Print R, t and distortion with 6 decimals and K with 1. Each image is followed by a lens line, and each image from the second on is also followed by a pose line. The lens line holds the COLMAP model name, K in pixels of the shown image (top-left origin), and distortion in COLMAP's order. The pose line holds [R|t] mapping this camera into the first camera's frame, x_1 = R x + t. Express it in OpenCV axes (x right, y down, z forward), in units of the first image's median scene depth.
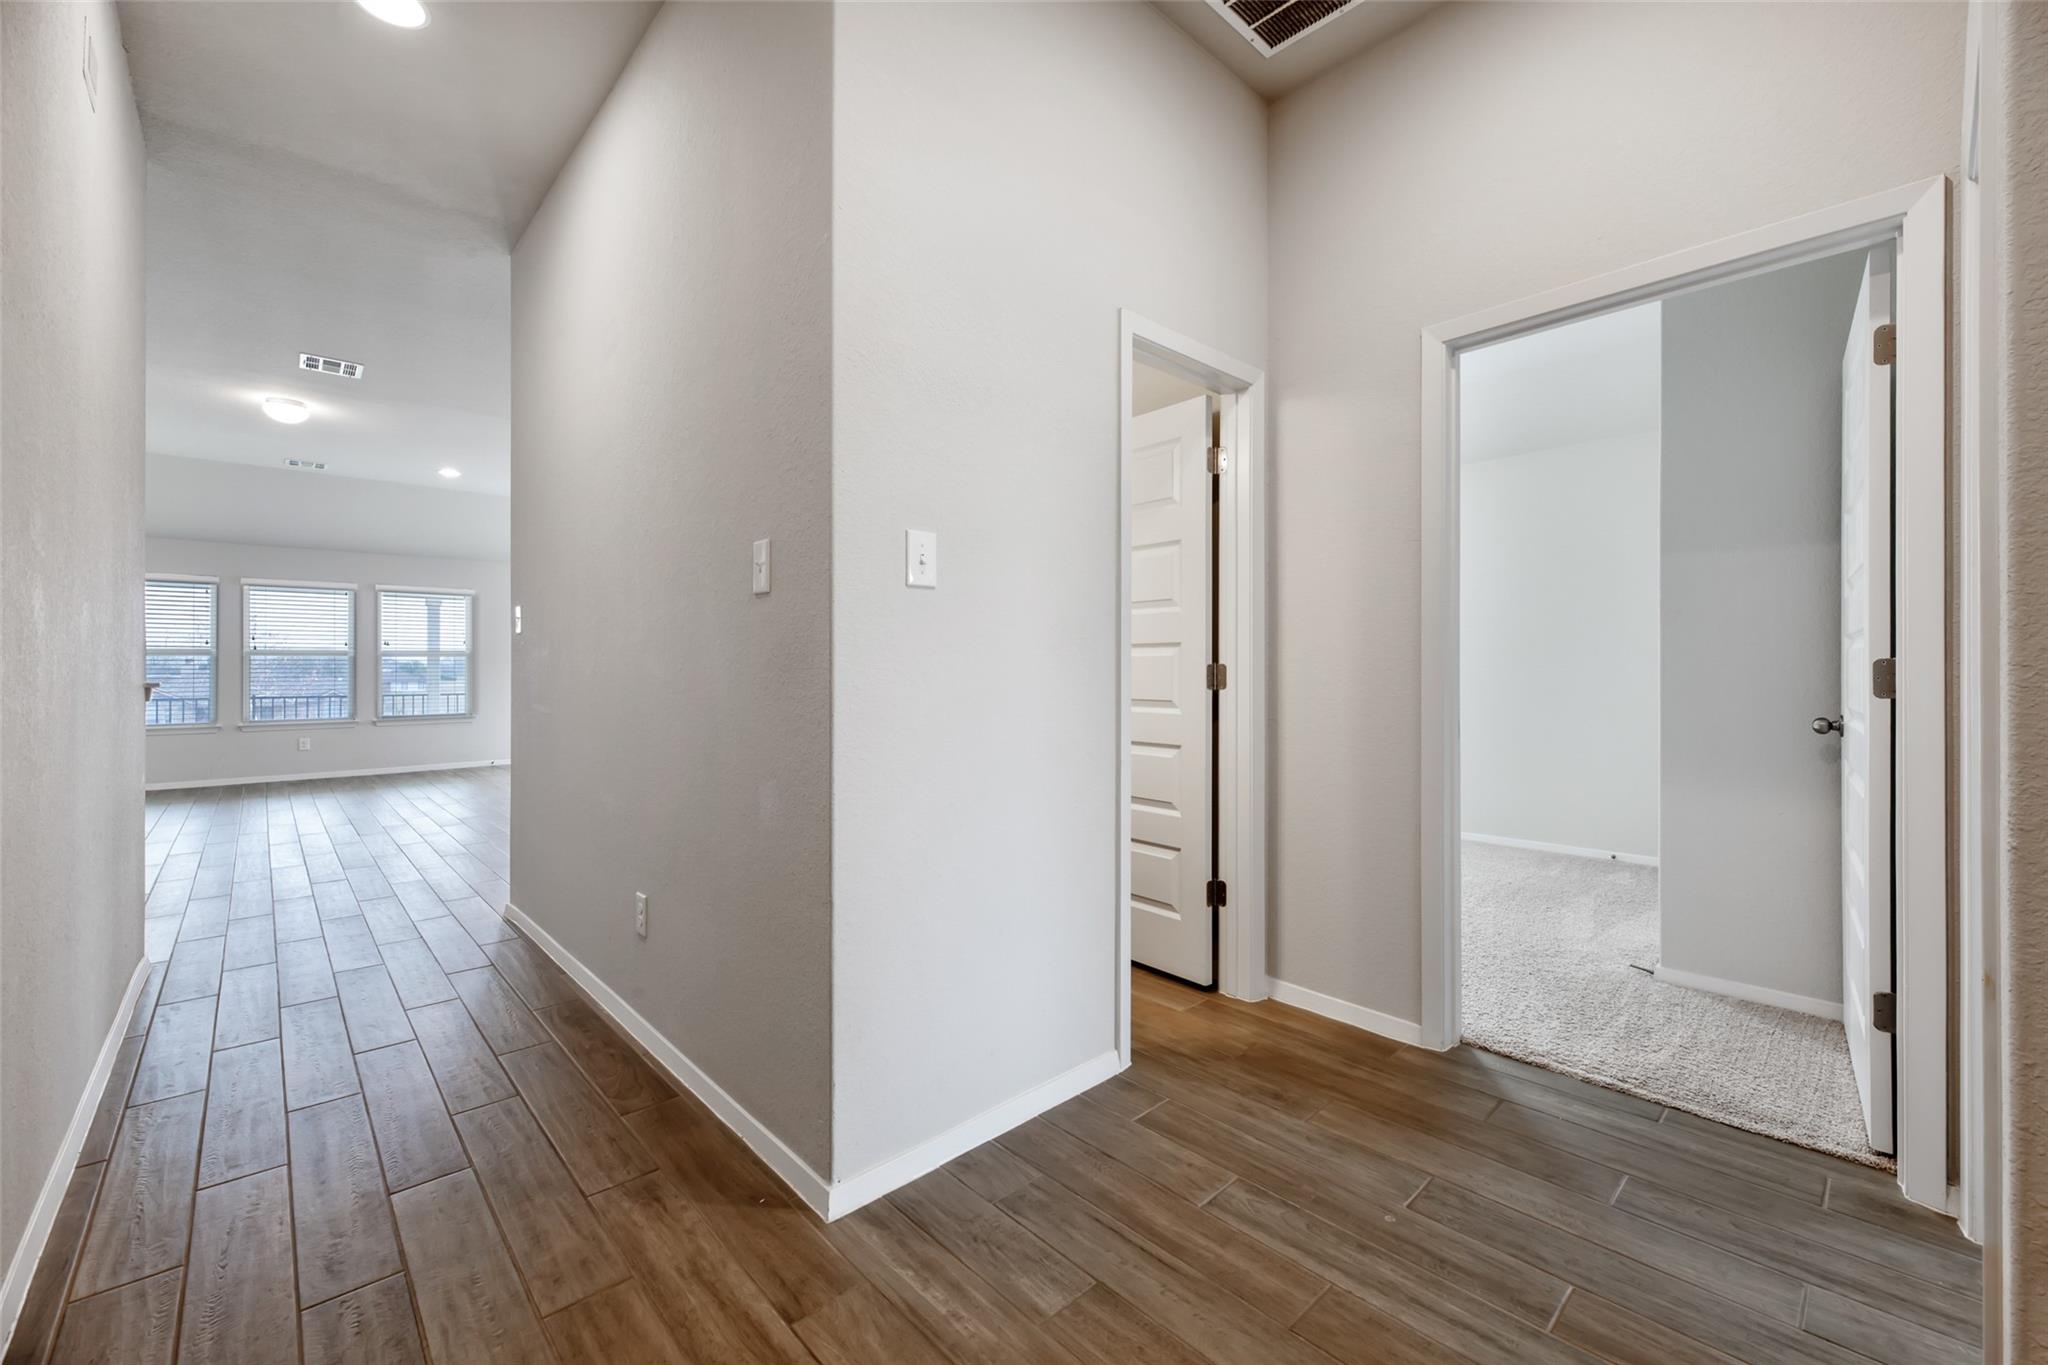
lens RADIAL K [[829.3, 0, 1011.6], [0, 829.3, 674.2], [0, 0, 1]] dist [0.000122, -0.000618]
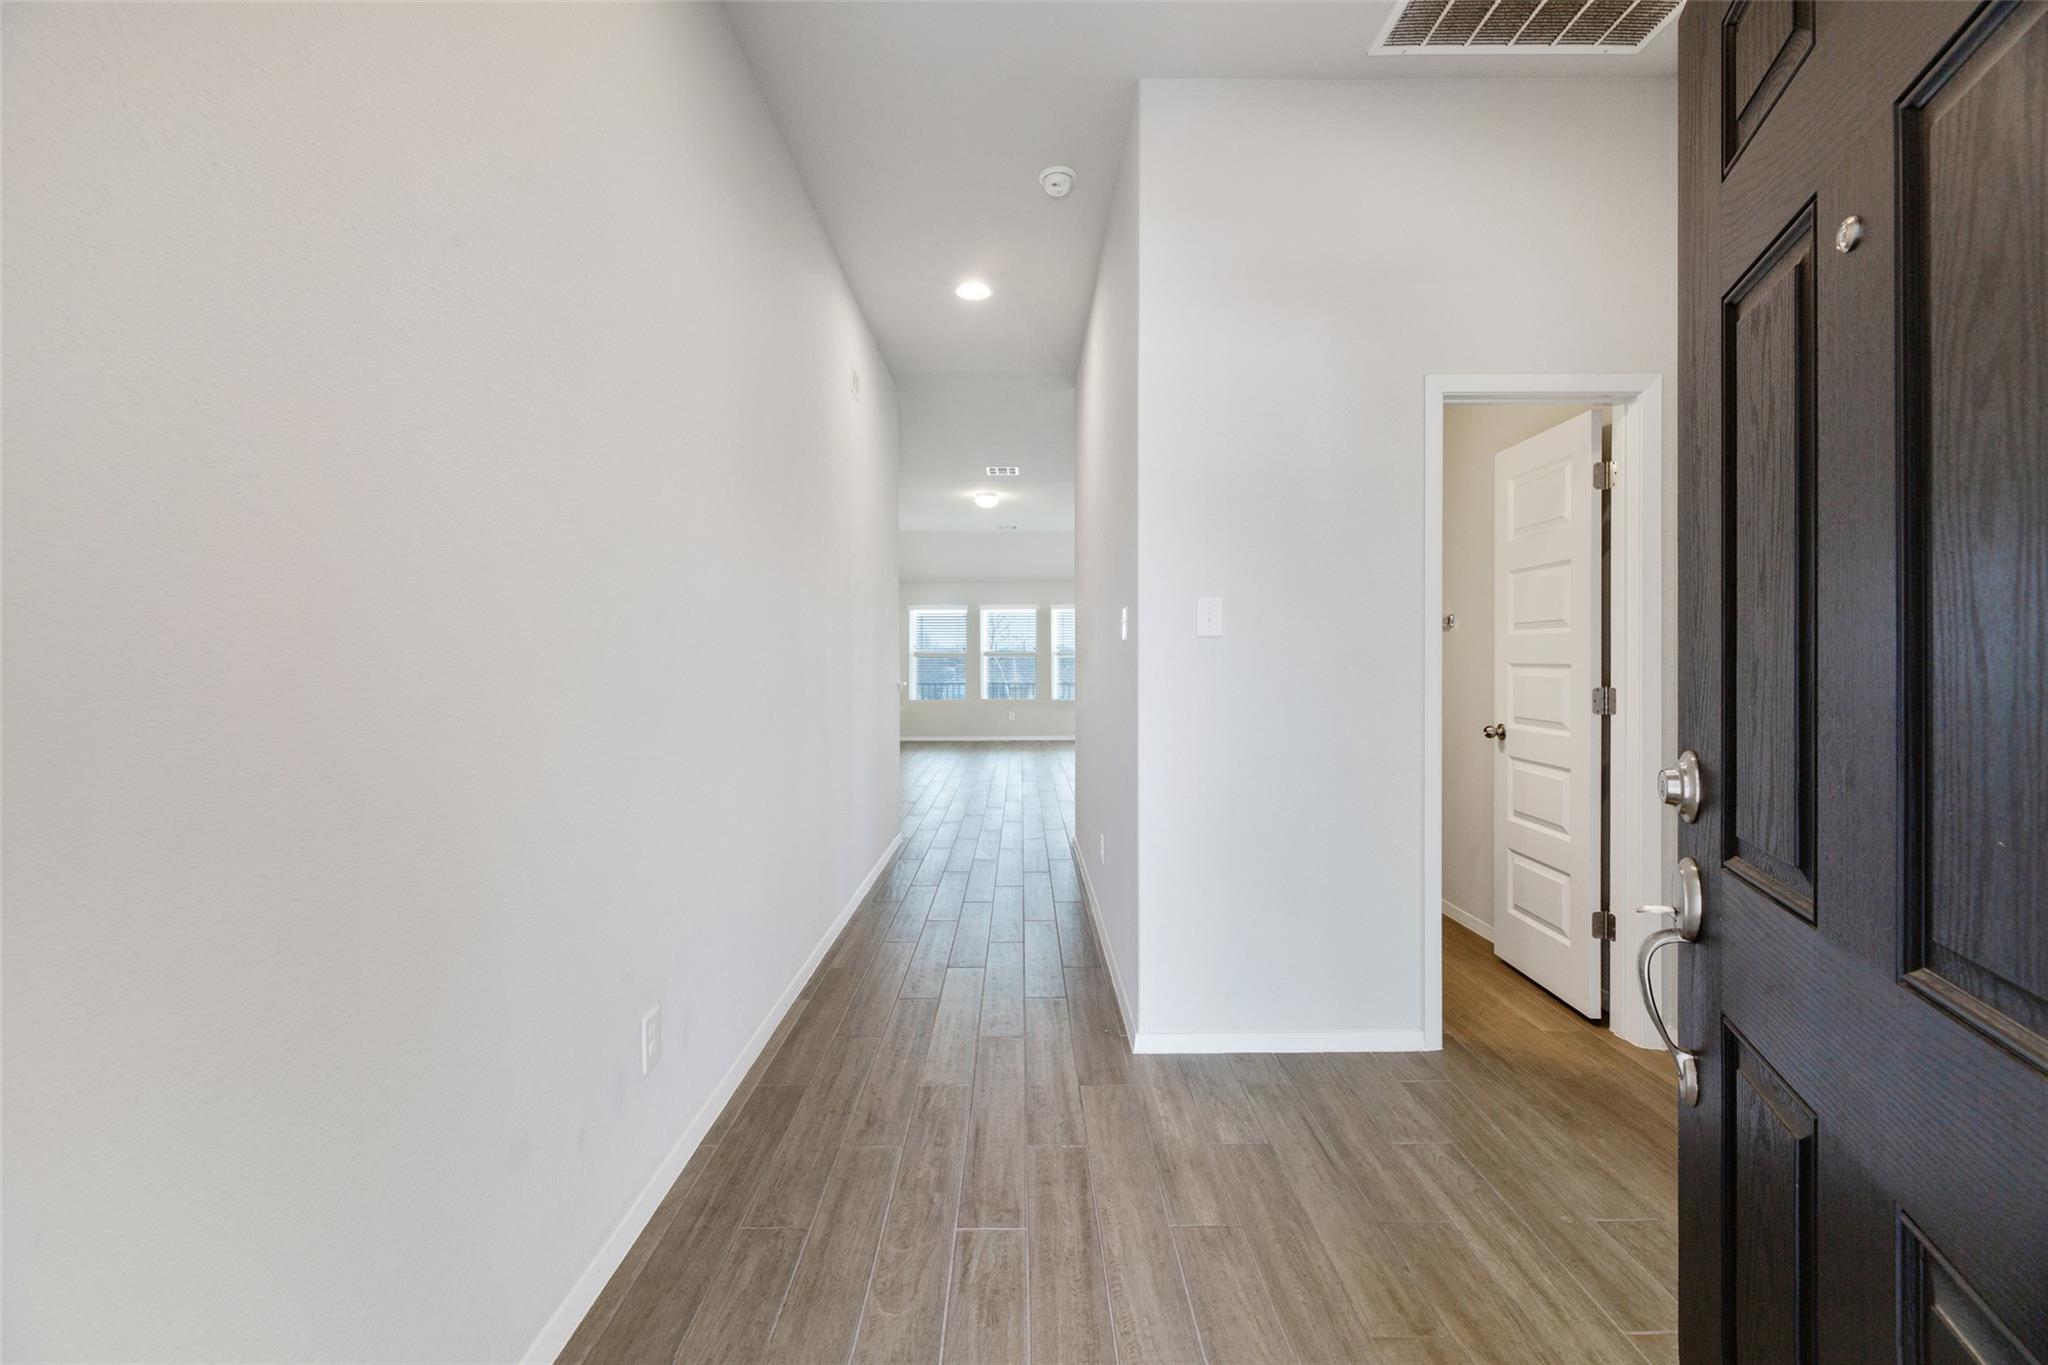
lens RADIAL K [[829.3, 0, 1026.0], [0, 829.3, 668.5], [0, 0, 1]] dist [0.000122, -0.000618]
pose [[0.739190, 0.010843, -0.673409, 0.435844], [-0.004276, 0.999926, 0.011406, -0.046415], [0.673483, -0.005552, 0.739182, -0.177798]]
